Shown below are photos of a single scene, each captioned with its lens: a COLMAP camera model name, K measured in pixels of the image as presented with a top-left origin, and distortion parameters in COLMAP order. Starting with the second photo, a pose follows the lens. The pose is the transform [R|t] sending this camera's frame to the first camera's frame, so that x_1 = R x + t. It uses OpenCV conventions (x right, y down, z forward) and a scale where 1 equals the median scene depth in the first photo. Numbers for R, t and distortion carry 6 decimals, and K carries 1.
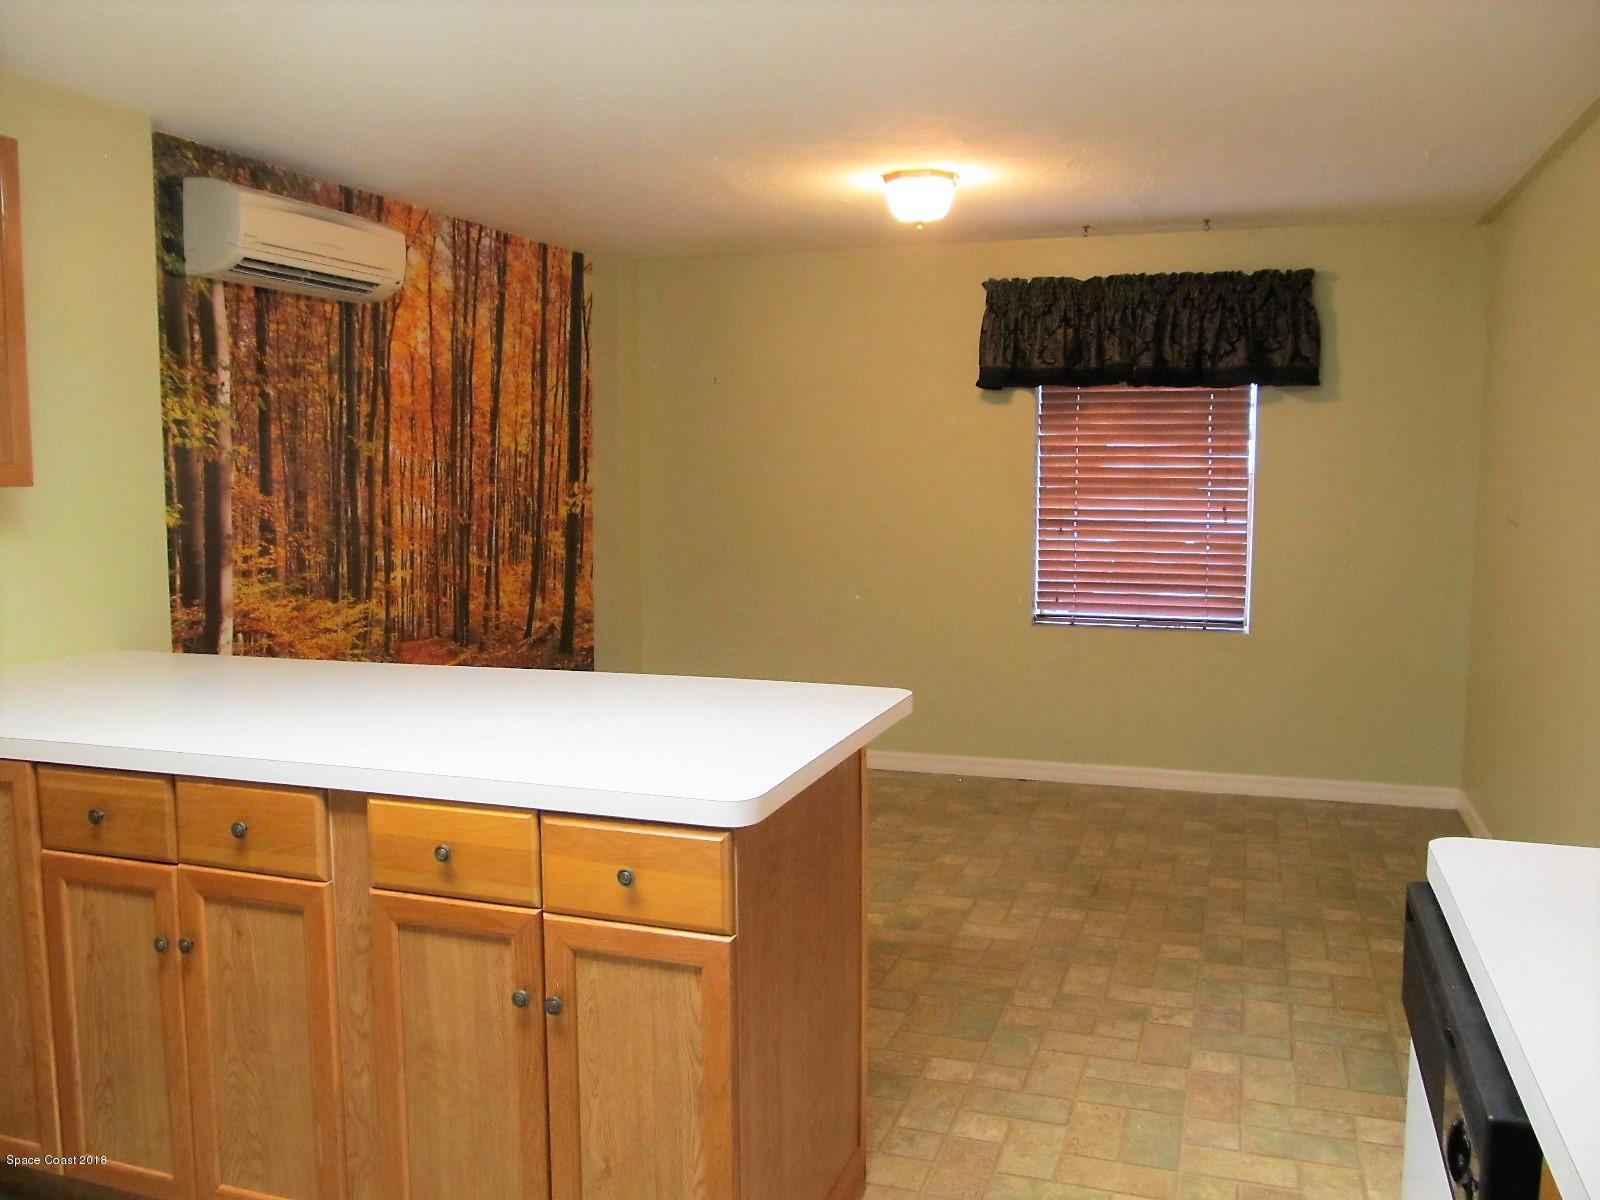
lens RADIAL K [[1352.5, 0, 800.0], [0, 1352.5, 600.0], [0, 0, 1]] dist [-0.081347, 0.007440]
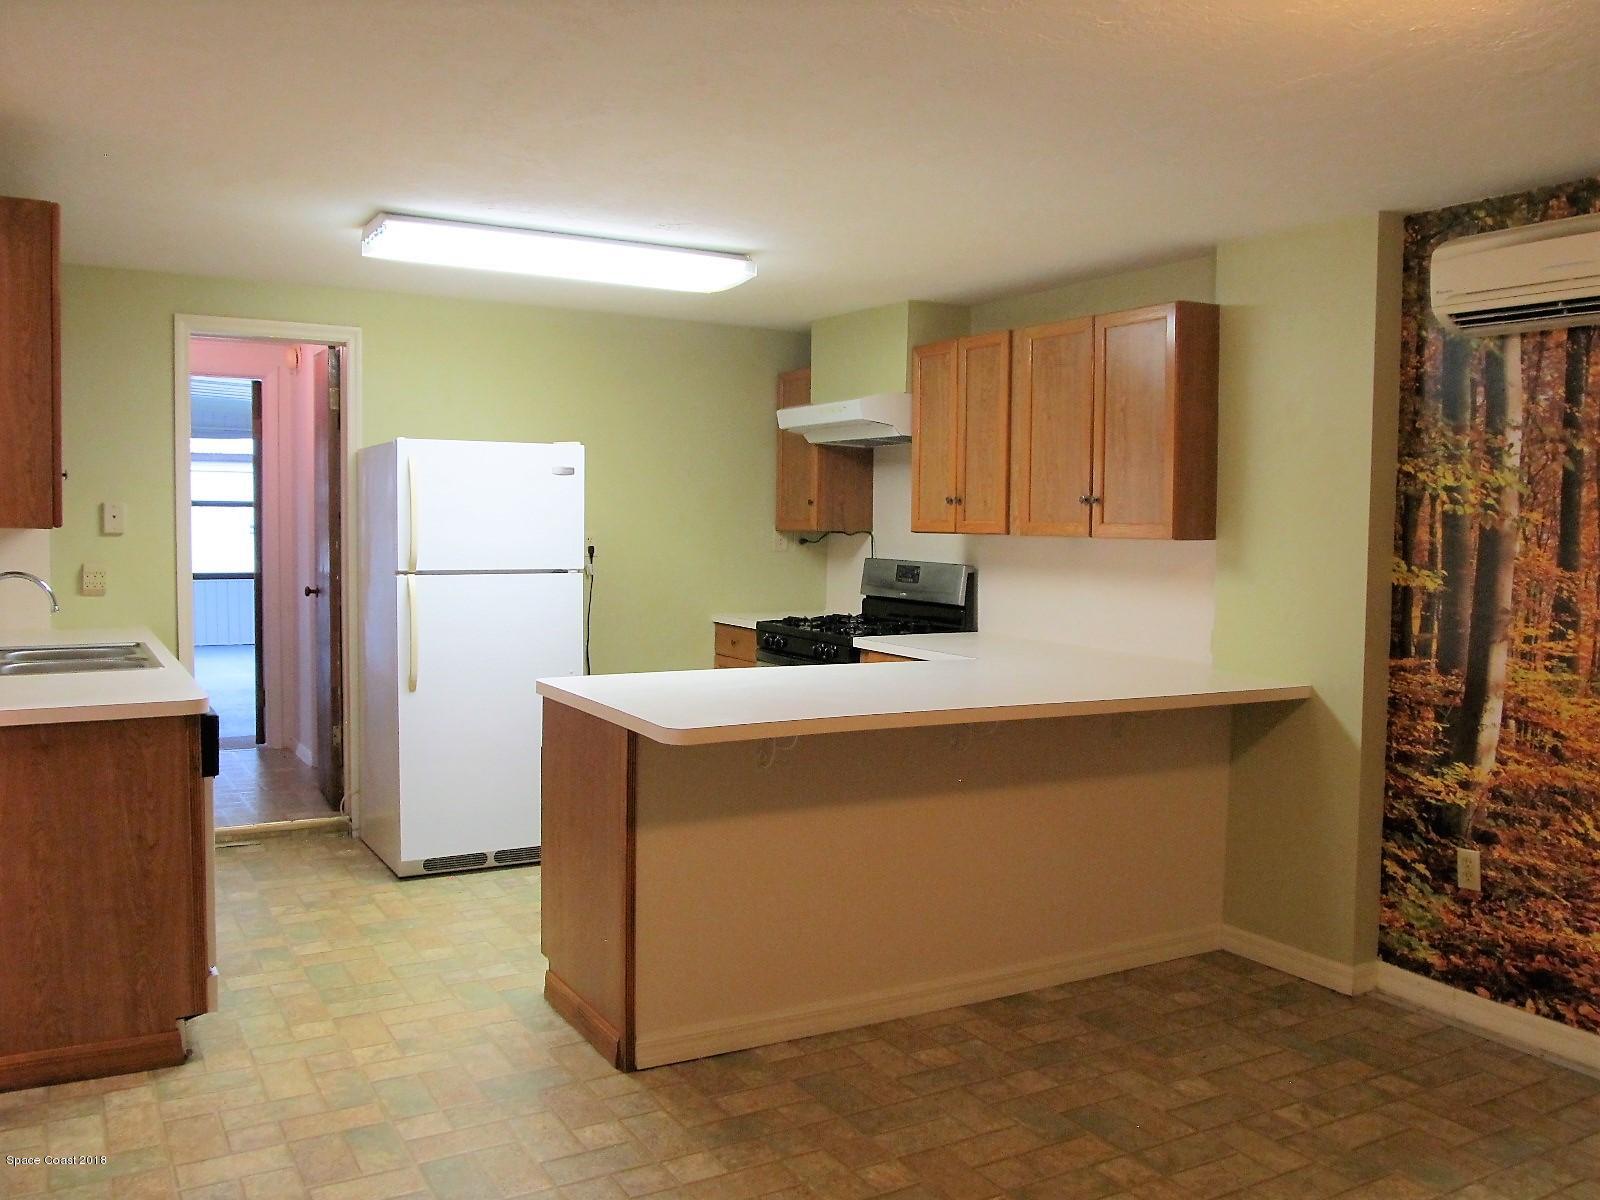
lens RADIAL K [[1352.5, 0, 800.0], [0, 1352.5, 600.0], [0, 0, 1]] dist [-0.081347, 0.007440]
pose [[-0.673242, 0.036805, -0.738506, 0.568780], [-0.087688, 0.987738, 0.129165, -0.129928], [0.734204, 0.151717, -0.661760, 1.243023]]
